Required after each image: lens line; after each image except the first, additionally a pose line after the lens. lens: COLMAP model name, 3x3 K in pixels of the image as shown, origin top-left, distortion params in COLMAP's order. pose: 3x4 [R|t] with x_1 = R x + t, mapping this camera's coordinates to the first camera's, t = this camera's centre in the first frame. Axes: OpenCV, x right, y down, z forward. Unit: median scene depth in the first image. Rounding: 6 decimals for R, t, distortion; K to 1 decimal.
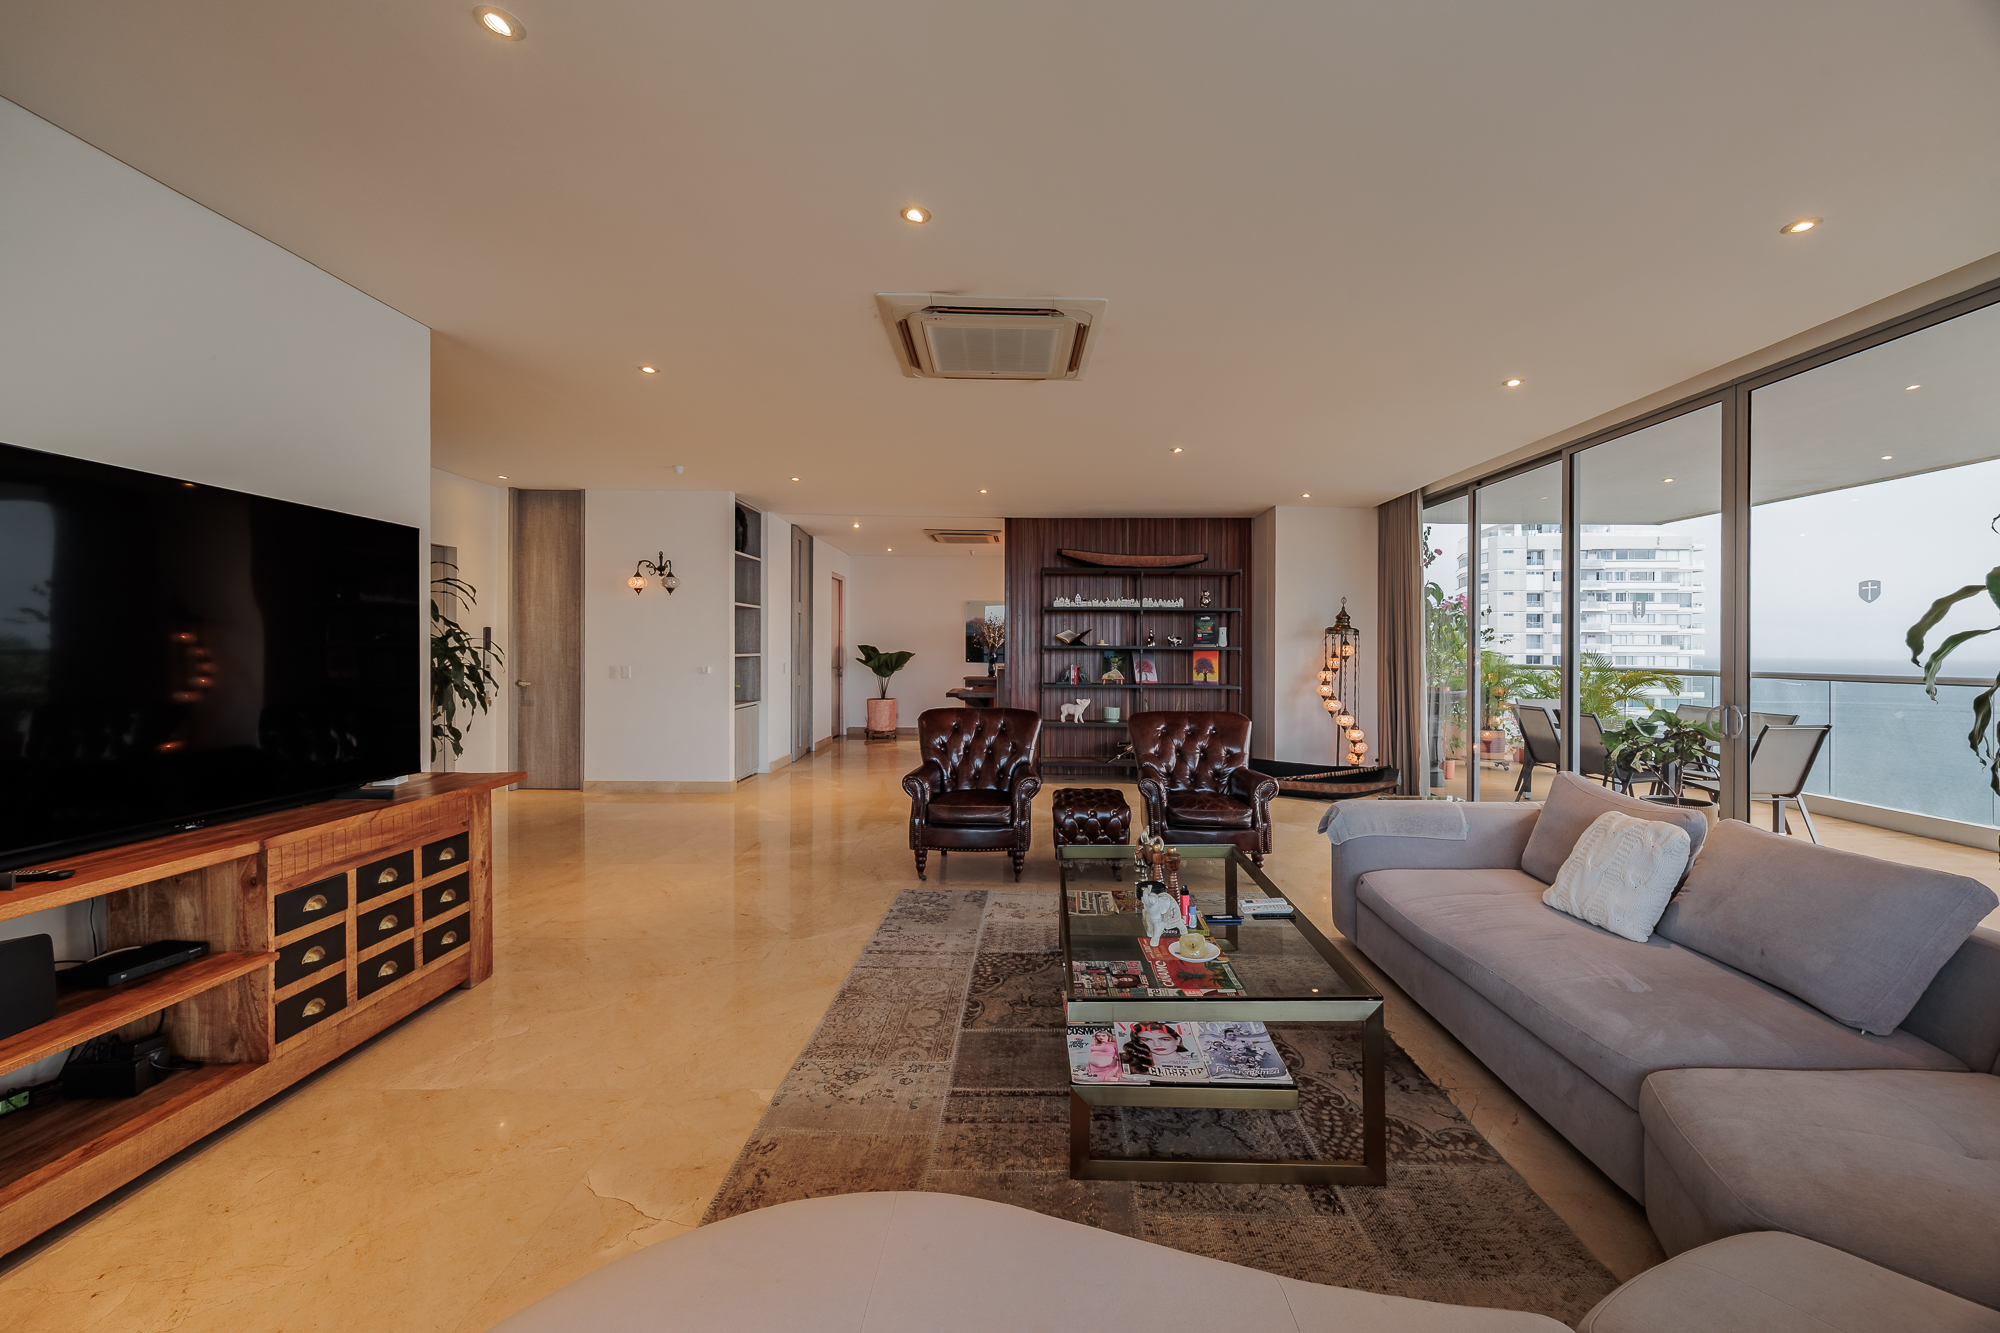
lens RADIAL K [[764.5, 0, 1035.5], [0, 764.5, 663.9], [0, 0, 1]] dist [0.000206, 0.000196]
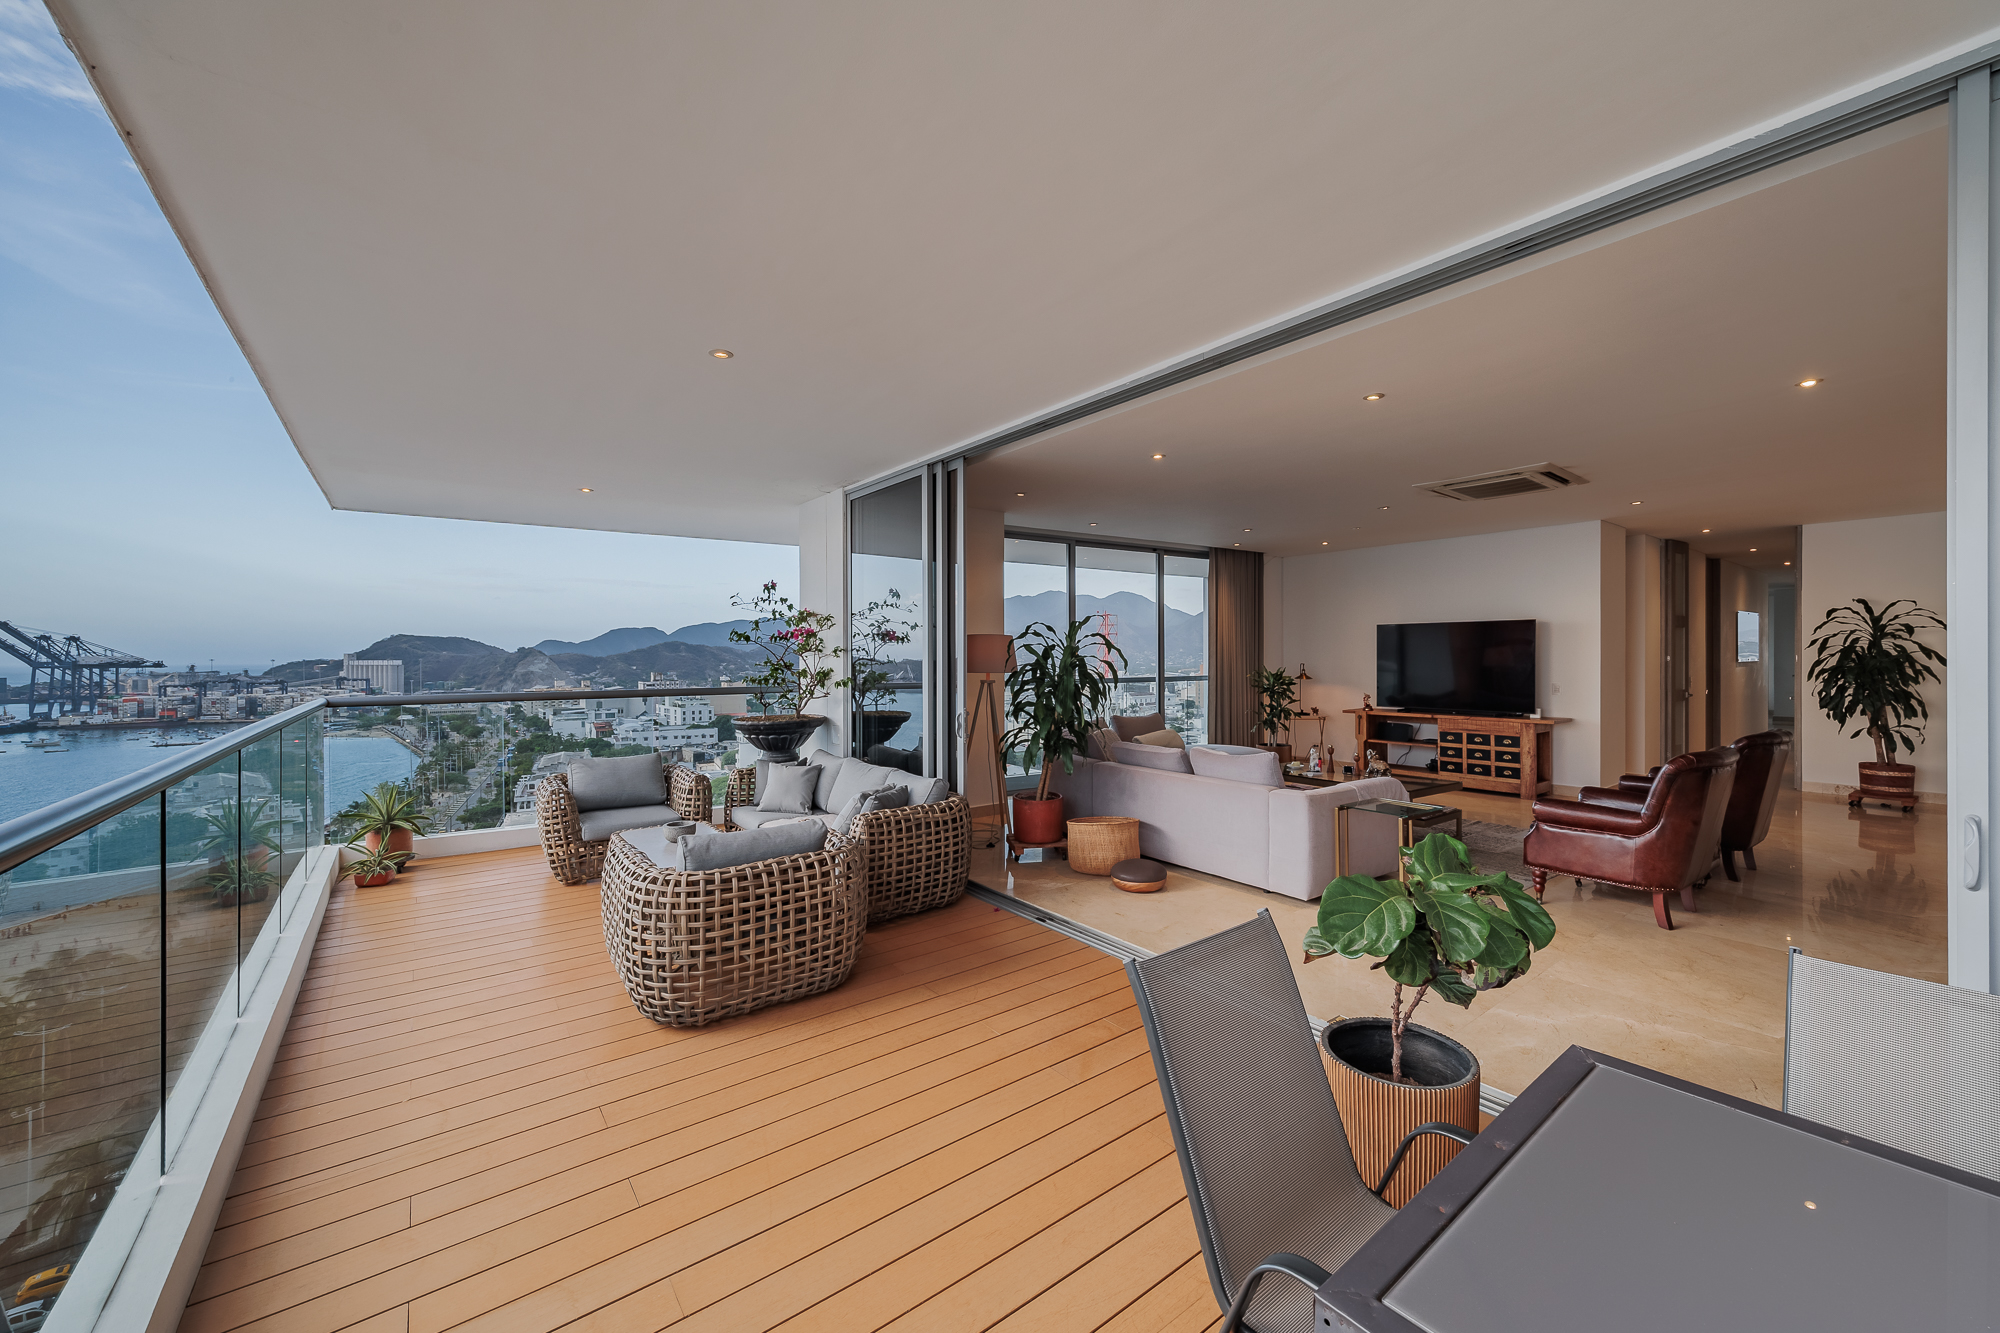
lens RADIAL K [[773.1, 0, 1042.2], [0, 773.1, 658.0], [0, 0, 1]] dist [-0.001465, 0.000019]
pose [[-0.790044, -0.005927, -0.613021, 1.273216], [-0.013911, 0.999869, 0.008261, -0.027709], [0.612892, 0.015054, -0.790023, 1.233847]]
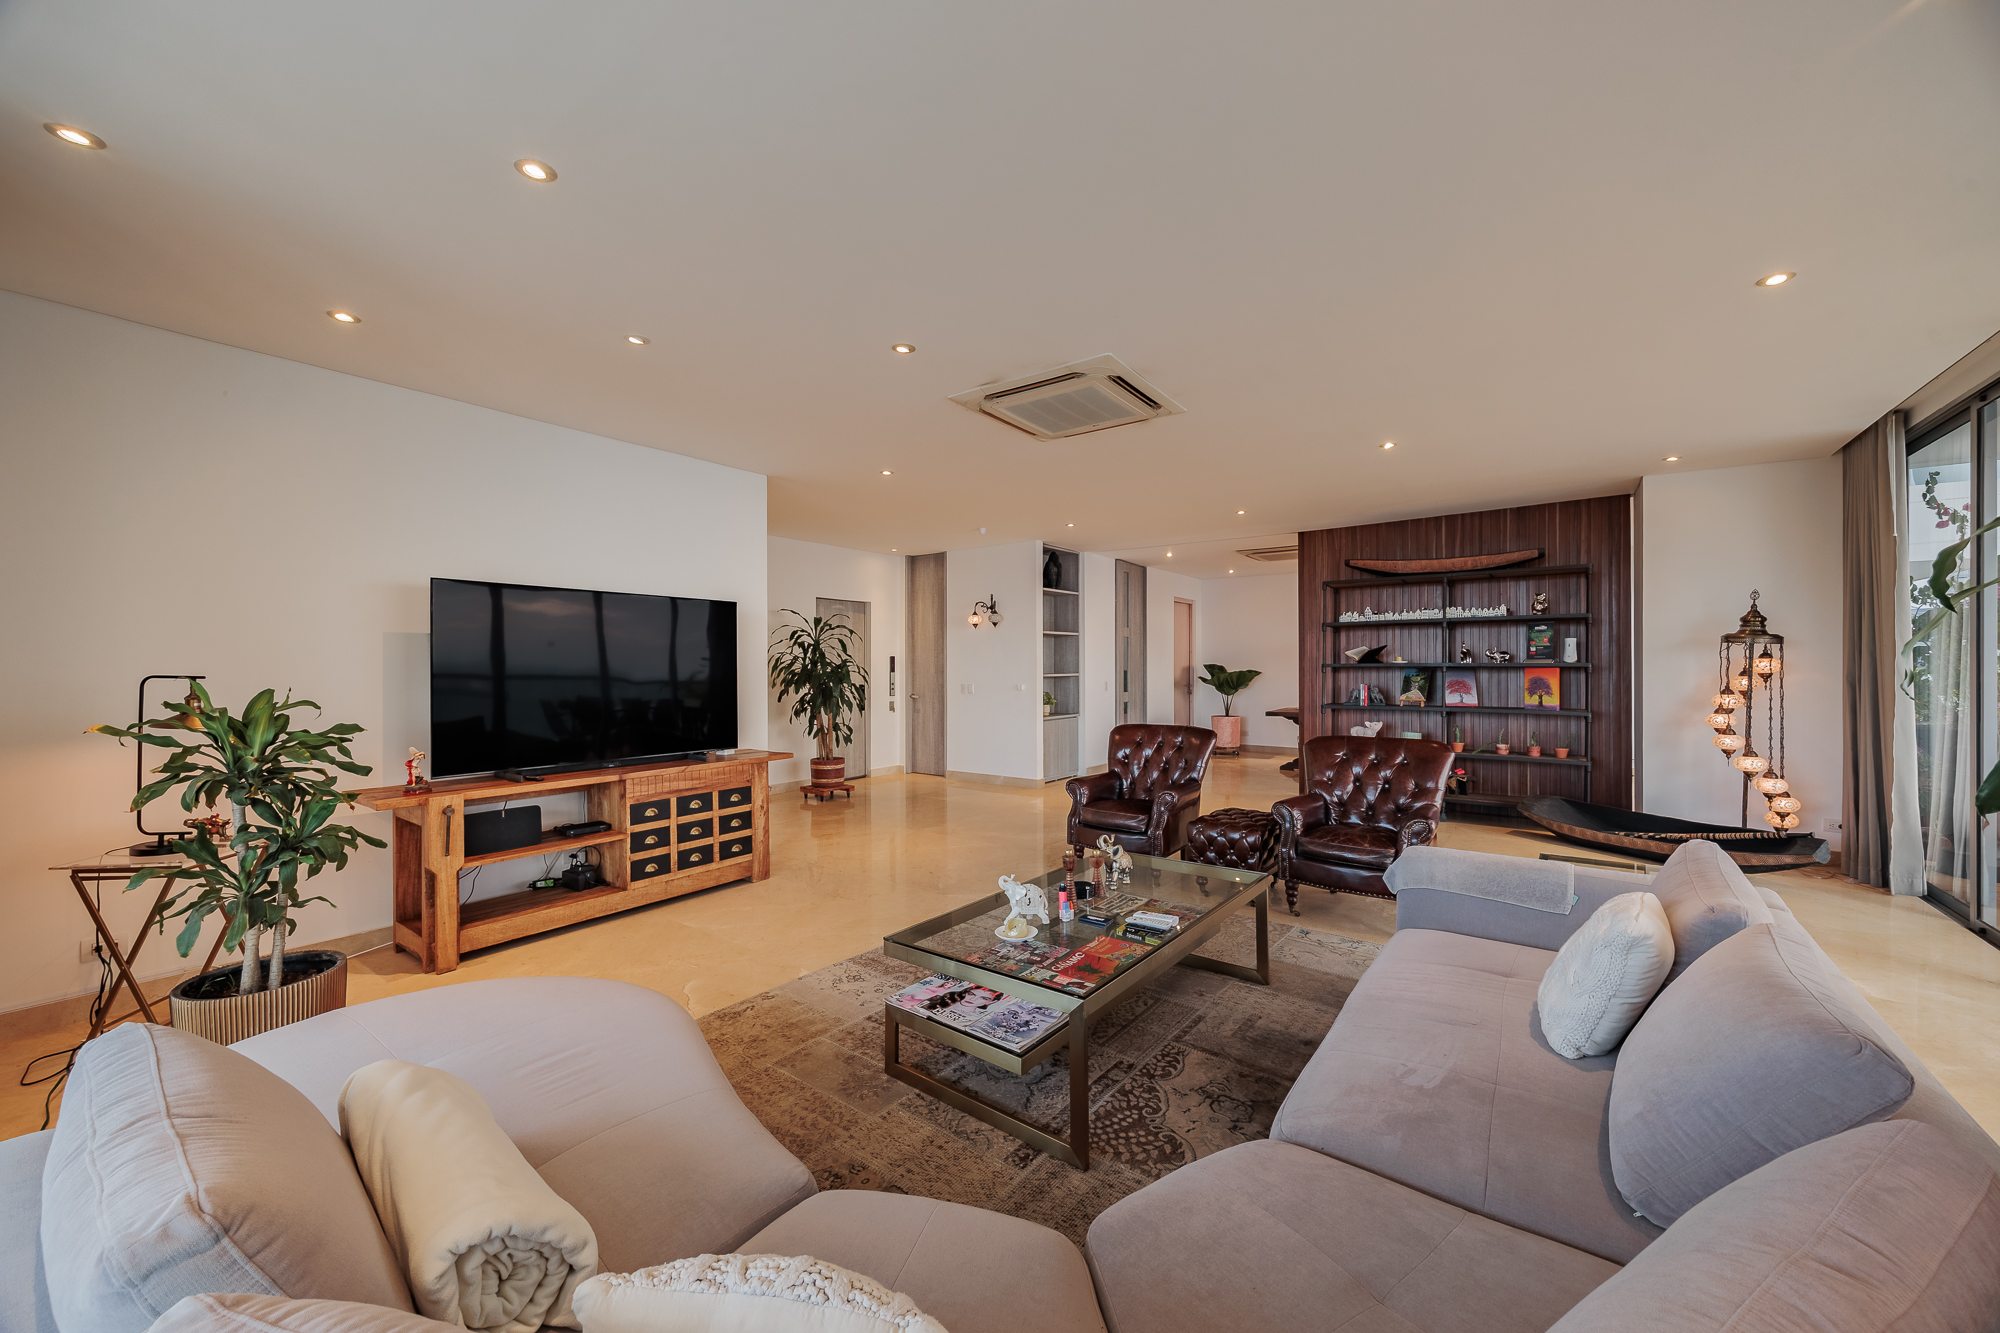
lens RADIAL K [[745.6, 0, 1000.5], [0, 745.6, 679.8], [0, 0, 1]] dist [-0.003541, -0.000120]
pose [[0.793685, 0.000151, -0.608329, 0.387329], [-0.001223, 0.999998, -0.001347, -0.003651], [0.608328, 0.001813, 0.793684, 0.035941]]
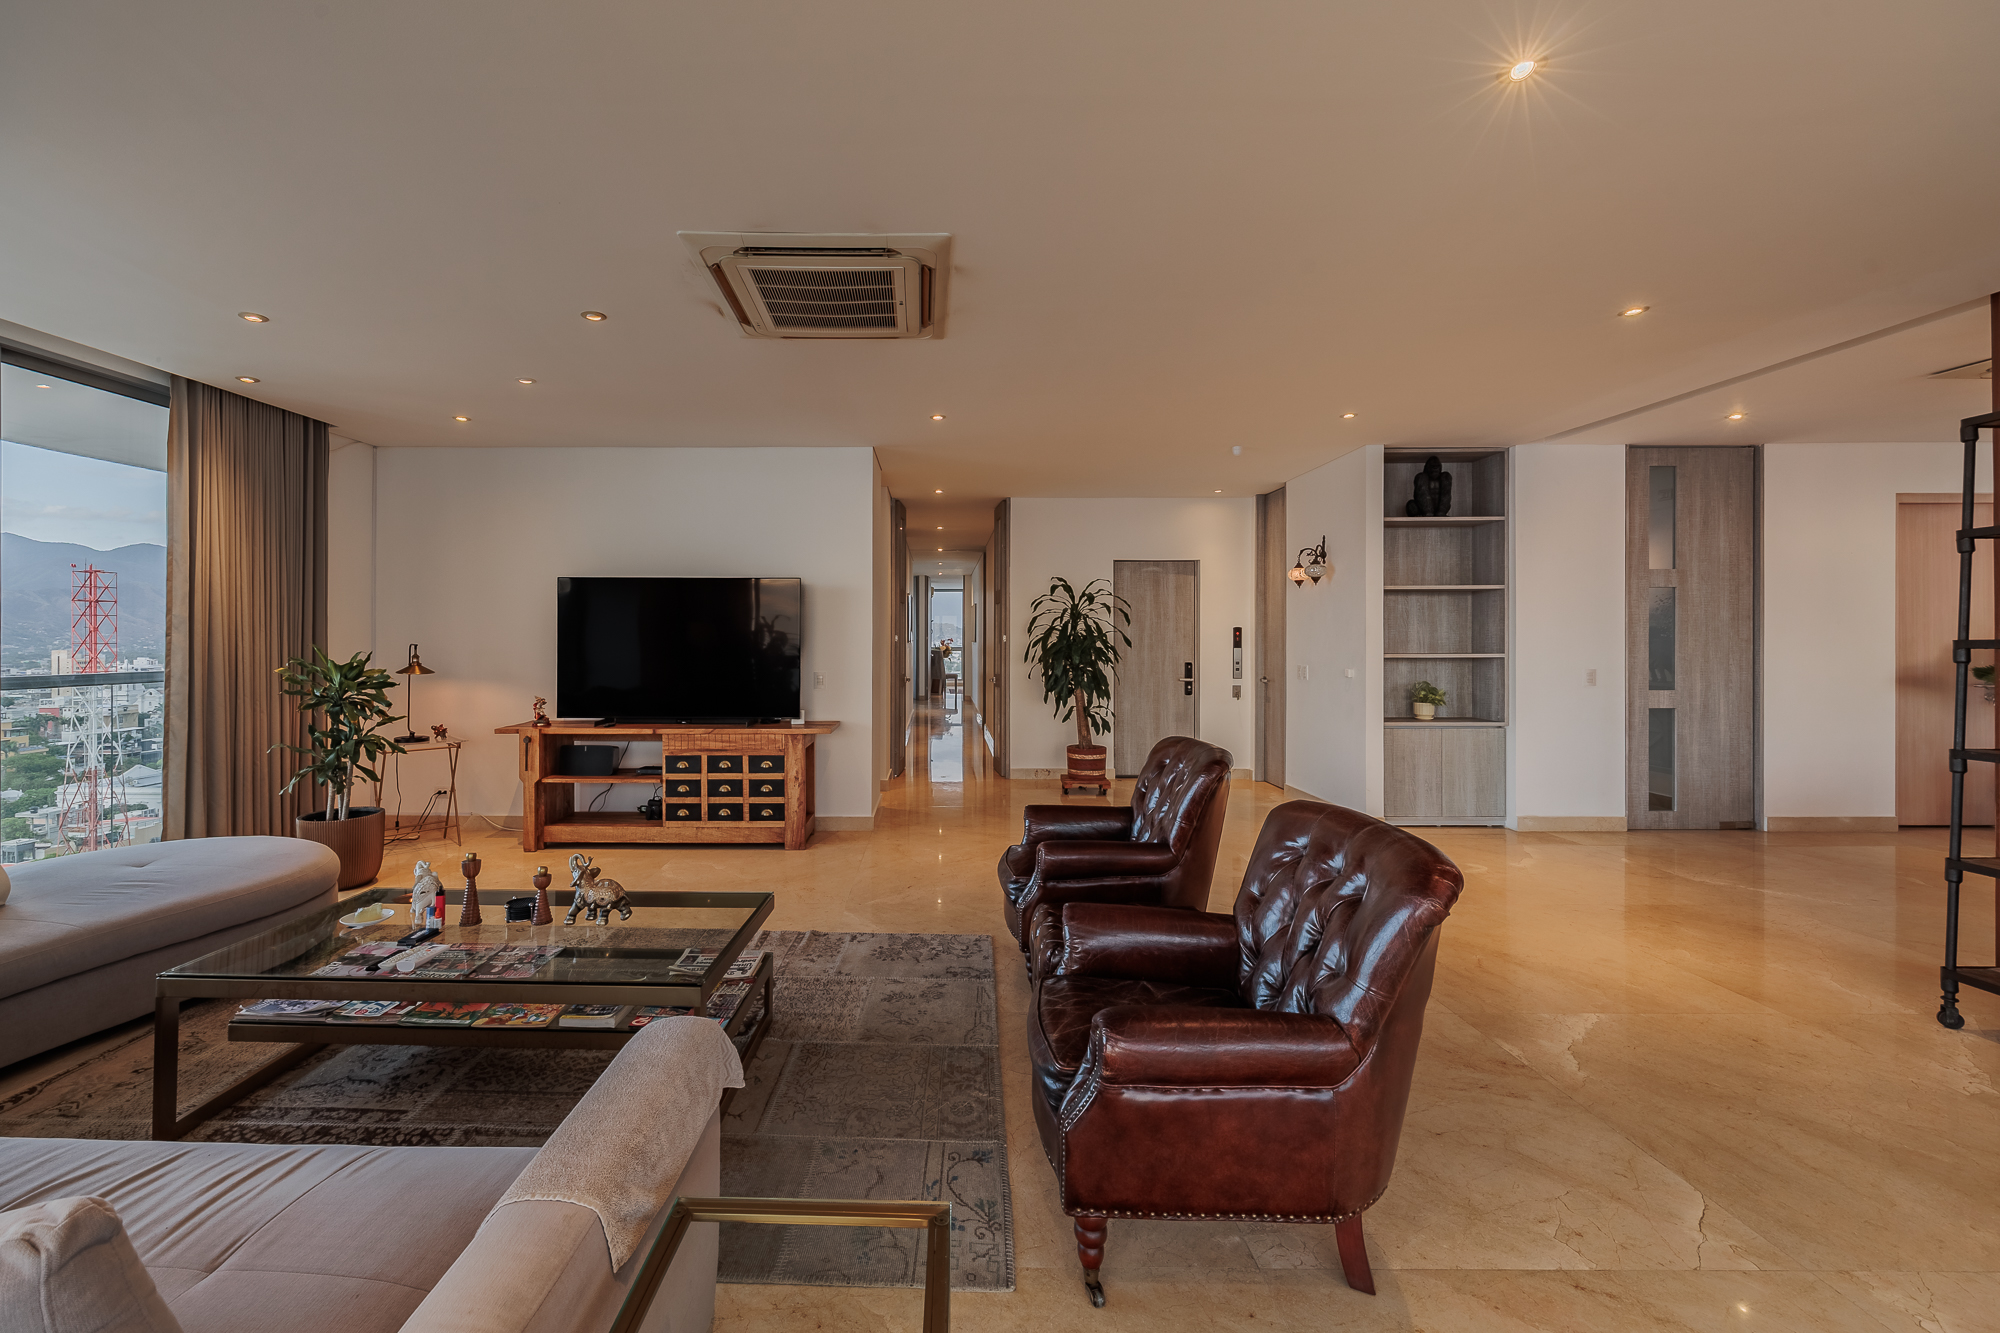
lens RADIAL K [[788.0, 0, 927.7], [0, 788.0, 648.3], [0, 0, 1]] dist [-0.002075, -0.000031]
pose [[-0.029925, 0.001578, -0.999551, 0.589150], [-0.018919, 0.999819, 0.002145, -0.016601], [0.999373, 0.018975, -0.029890, 0.813422]]
